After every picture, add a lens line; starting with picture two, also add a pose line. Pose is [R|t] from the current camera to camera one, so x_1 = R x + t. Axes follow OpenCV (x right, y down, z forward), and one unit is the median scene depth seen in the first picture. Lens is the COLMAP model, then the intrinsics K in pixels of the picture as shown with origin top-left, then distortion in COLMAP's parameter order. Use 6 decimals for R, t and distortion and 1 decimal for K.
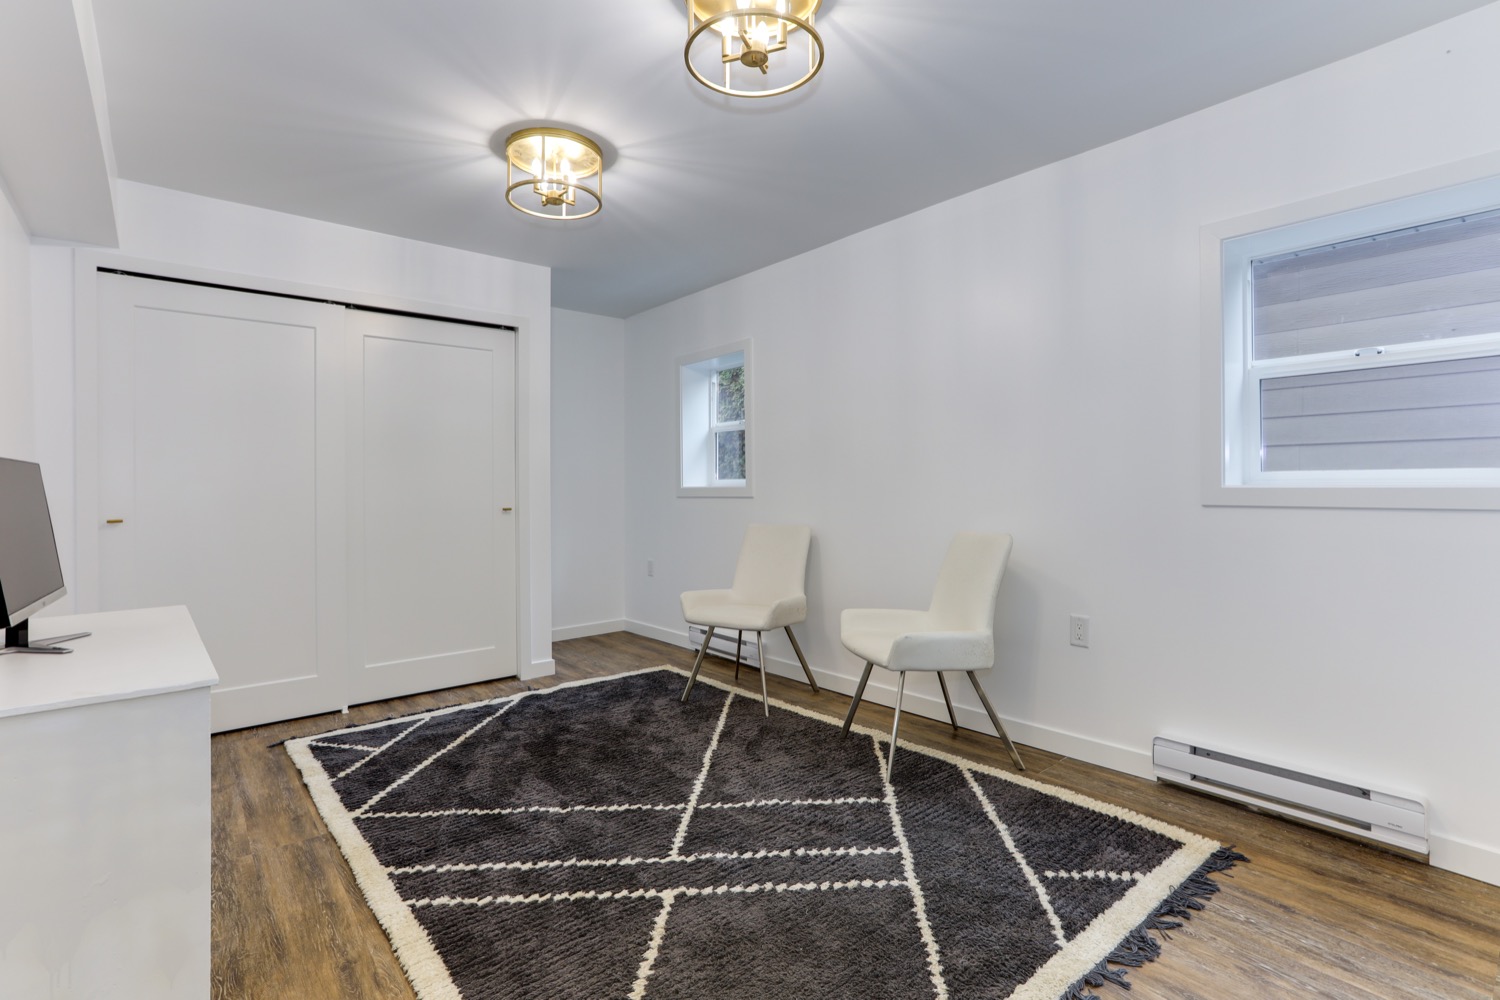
lens RADIAL K [[685.3, 0, 752.6], [0, 685.3, 493.9], [0, 0, 1]] dist [-0.026879, 0.011234]
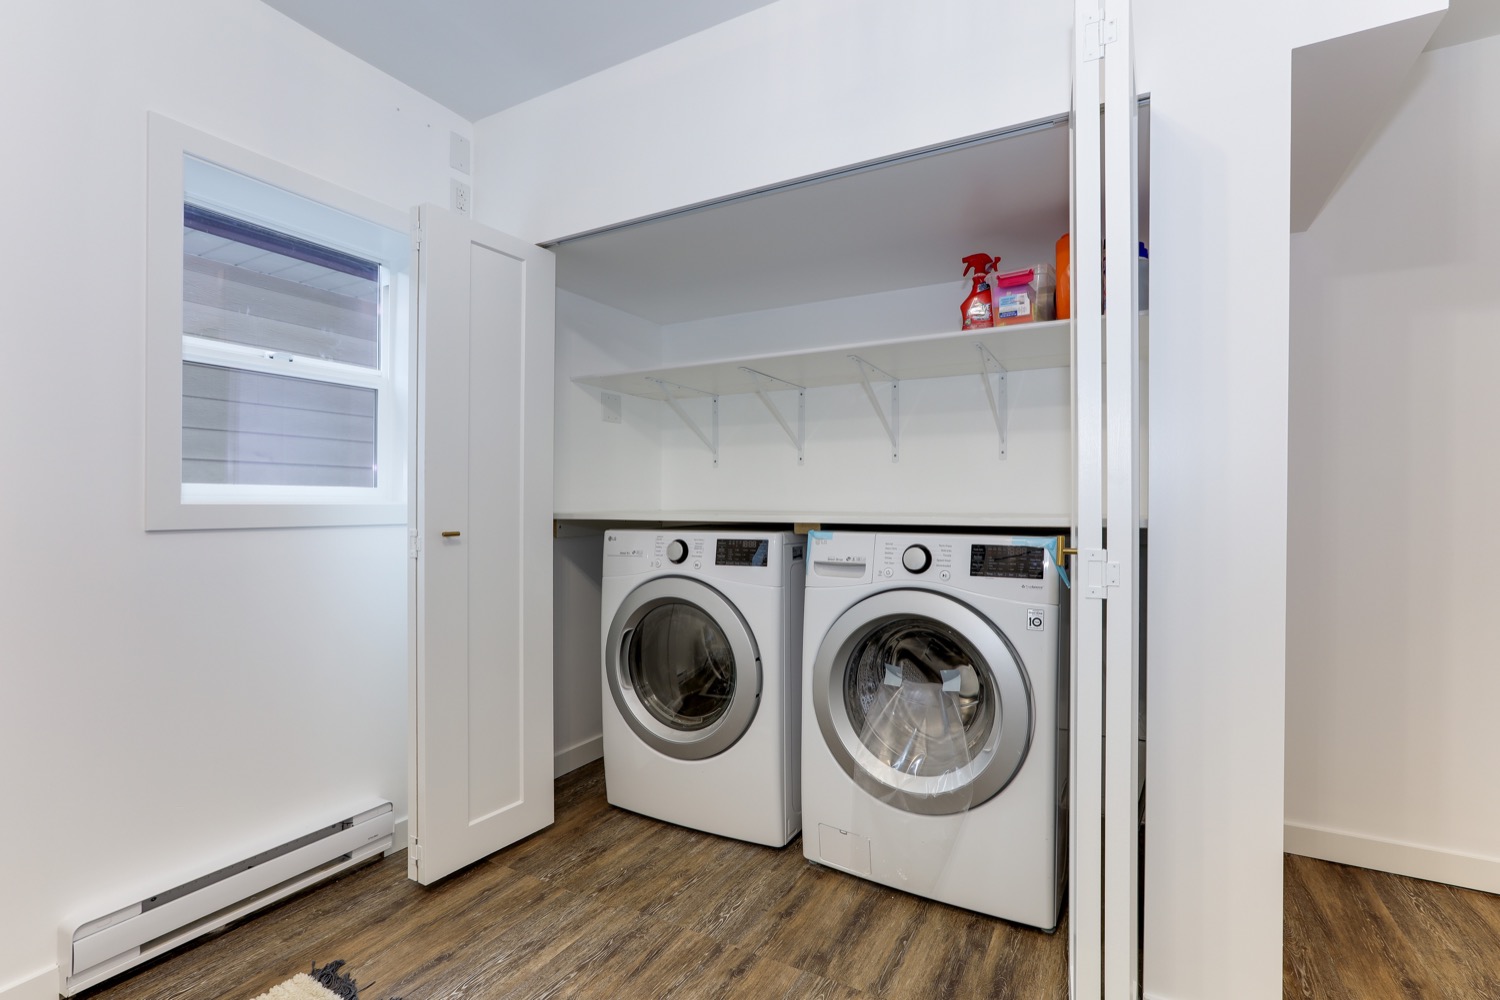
lens RADIAL K [[685.3, 0, 753.0], [0, 685.3, 504.6], [0, 0, 1]] dist [-0.026879, 0.011234]
pose [[-0.362176, 0.000383, 0.932110, -0.206727], [0.004144, 0.999991, 0.001200, -0.009083], [-0.932101, 0.004297, -0.362174, 0.830174]]
